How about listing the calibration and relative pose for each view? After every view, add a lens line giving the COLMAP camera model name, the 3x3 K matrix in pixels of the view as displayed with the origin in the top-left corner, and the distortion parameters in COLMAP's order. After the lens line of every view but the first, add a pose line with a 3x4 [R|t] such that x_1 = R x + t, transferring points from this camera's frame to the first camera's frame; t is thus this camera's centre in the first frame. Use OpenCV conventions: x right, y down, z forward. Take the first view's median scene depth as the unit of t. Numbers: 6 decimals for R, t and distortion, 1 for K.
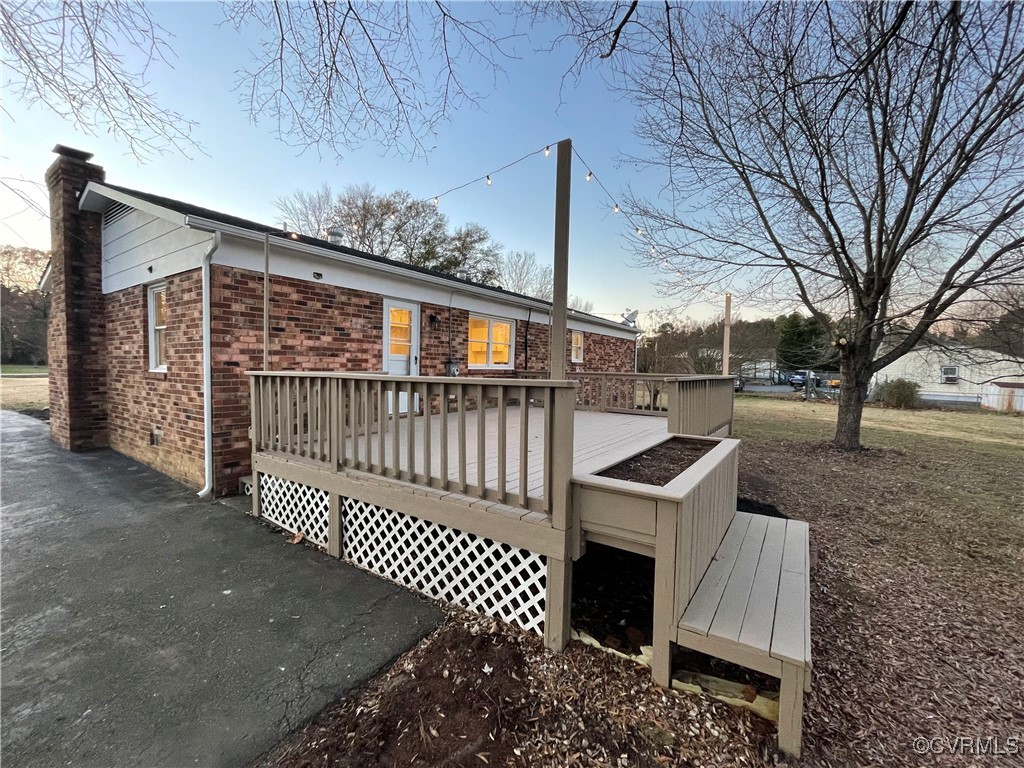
lens RADIAL K [[412.5, 0, 504.2], [0, 412.5, 386.6], [0, 0, 1]] dist [-0.004350, 0.001223]
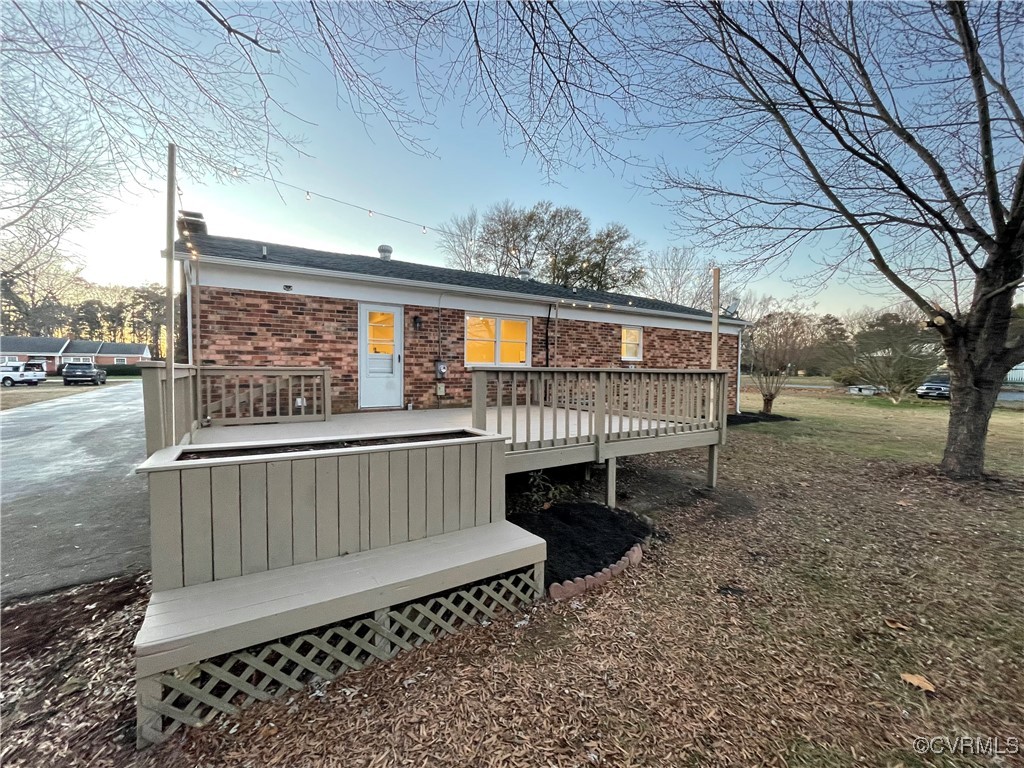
lens RADIAL K [[412.5, 0, 514.7], [0, 412.5, 386.1], [0, 0, 1]] dist [-0.004350, 0.001223]
pose [[0.929301, 0.005081, -0.369287, 0.533122], [-0.009971, 0.999886, -0.011335, 0.019893], [0.369188, 0.014216, 0.929246, 0.121870]]
